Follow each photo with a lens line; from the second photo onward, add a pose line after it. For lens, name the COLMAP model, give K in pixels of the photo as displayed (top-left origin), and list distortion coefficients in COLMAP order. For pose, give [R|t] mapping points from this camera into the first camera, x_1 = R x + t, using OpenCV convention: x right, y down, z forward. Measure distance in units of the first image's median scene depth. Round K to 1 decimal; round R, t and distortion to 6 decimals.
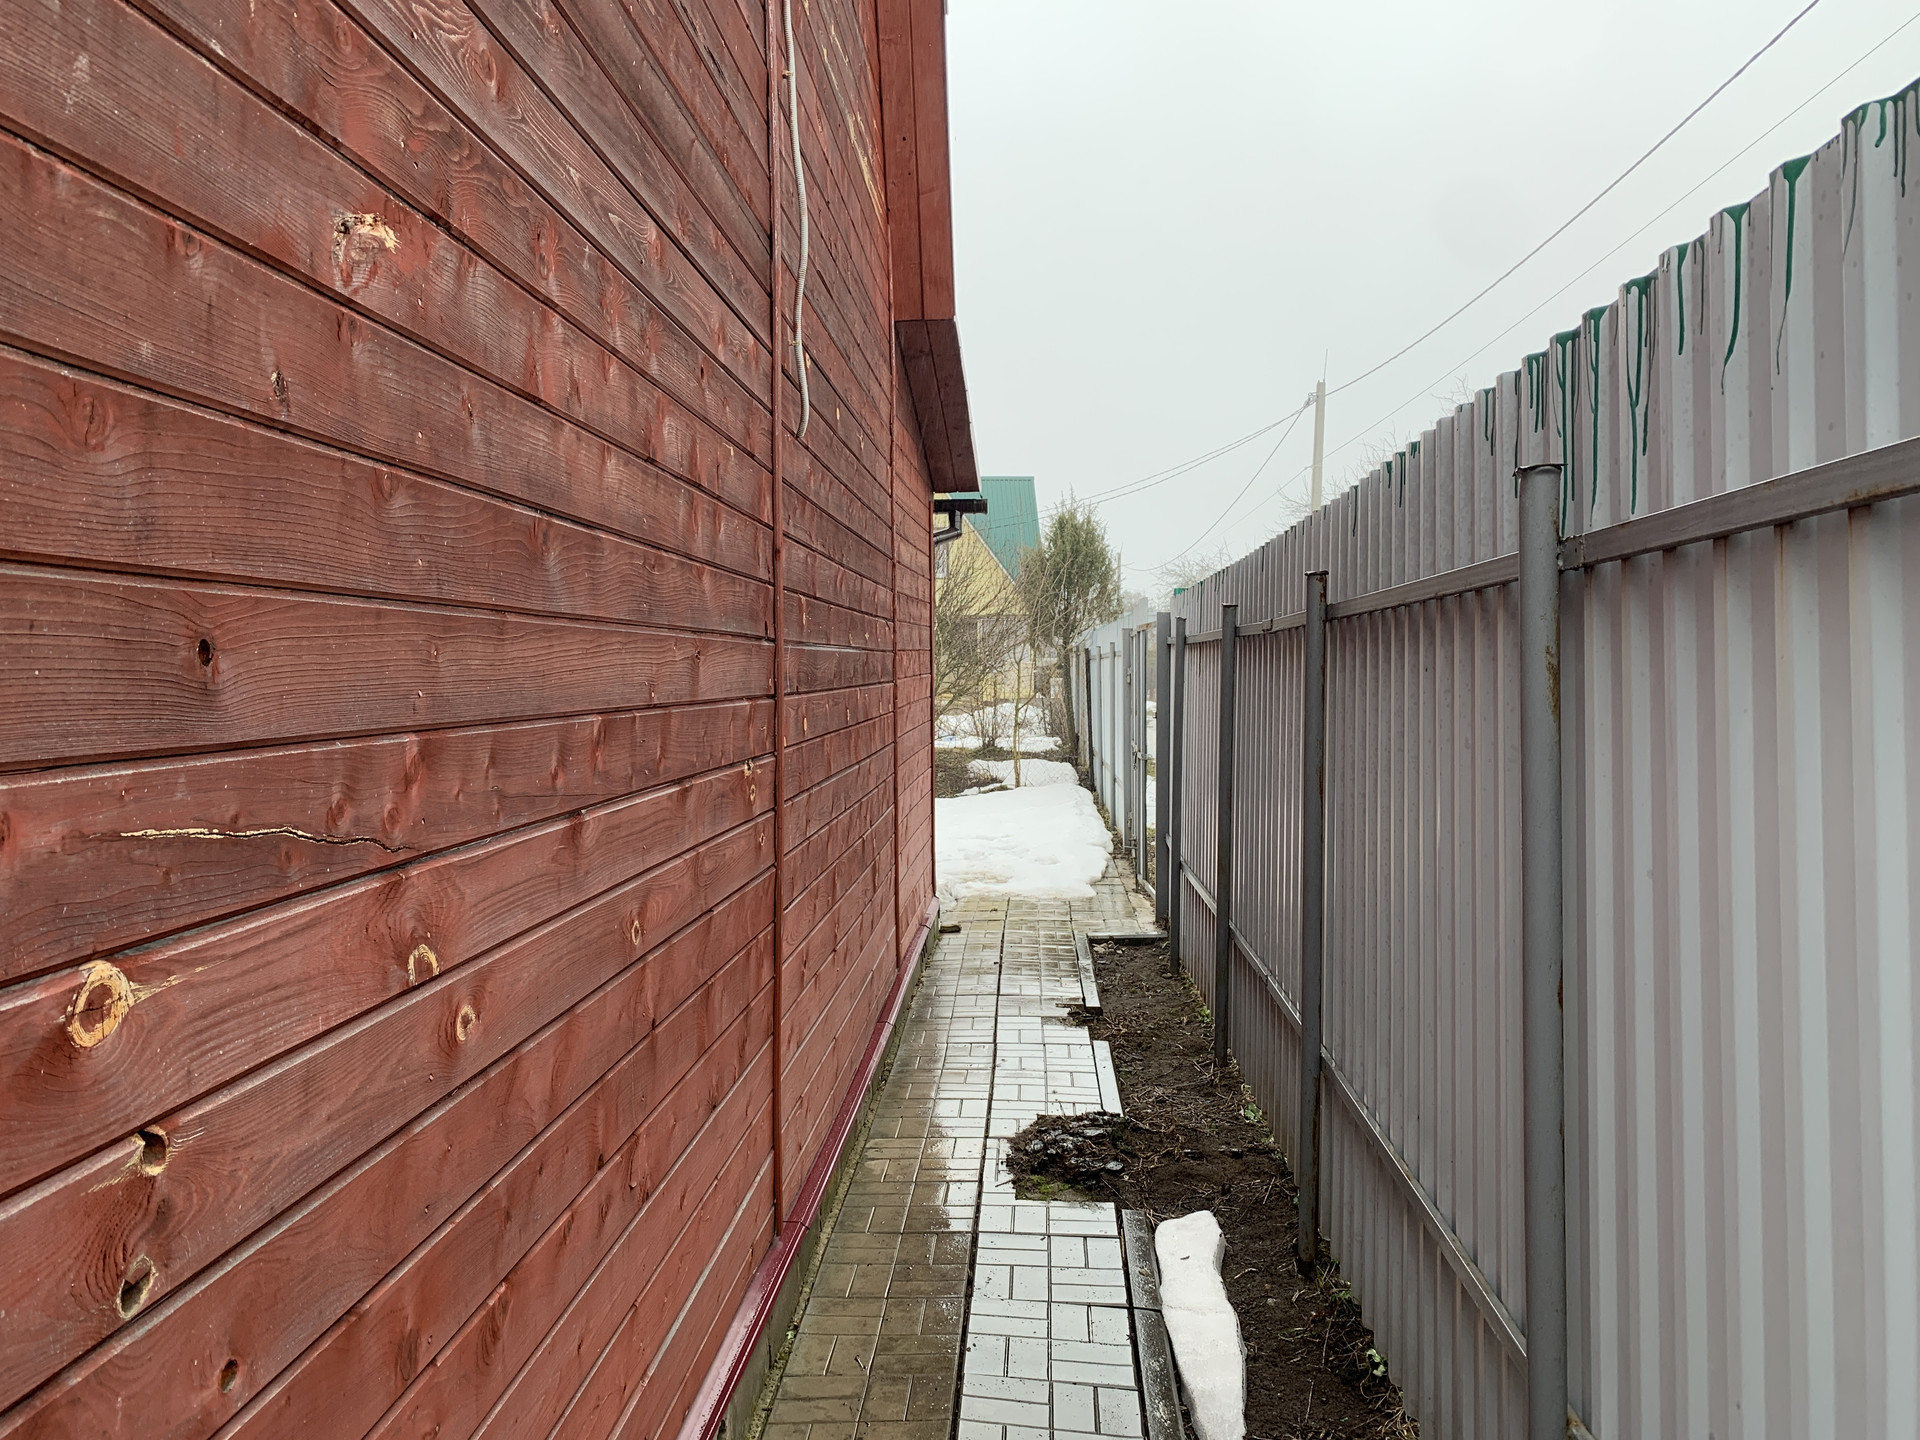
lens RADIAL K [[1475.1, 0, 962.7], [0, 1475.1, 711.7], [0, 0, 1]] dist [0.020986, -0.019540]
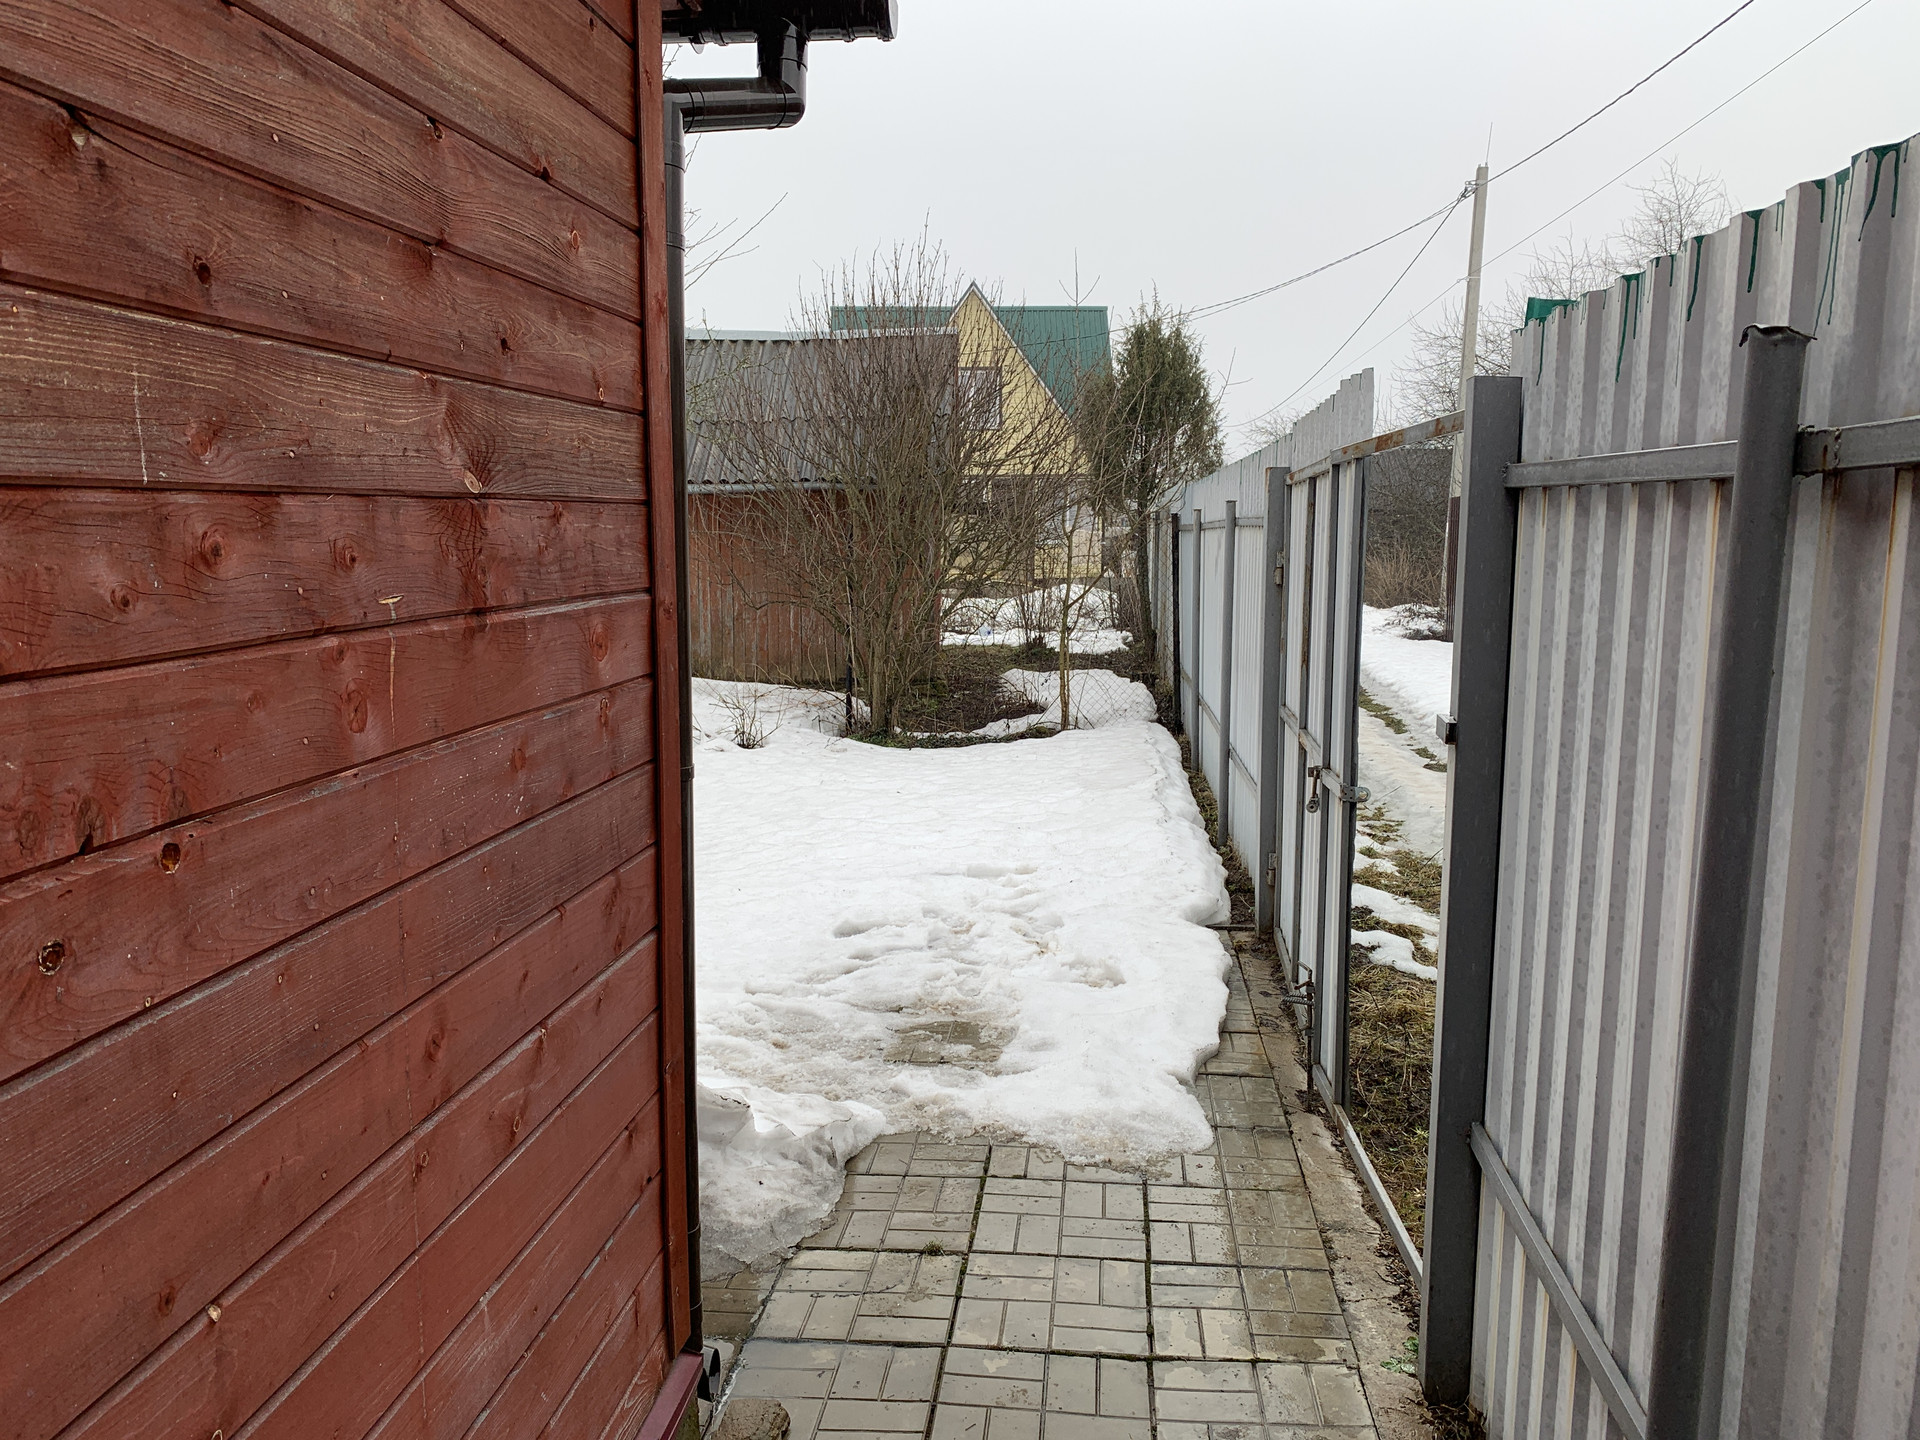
lens RADIAL K [[1475.1, 0, 953.8], [0, 1475.1, 731.5], [0, 0, 1]] dist [0.020986, -0.019540]
pose [[0.998501, 0.015169, -0.052589, 0.017790], [-0.009705, 0.994670, 0.102652, -0.010507], [0.053865, -0.101988, 0.993326, 0.266790]]
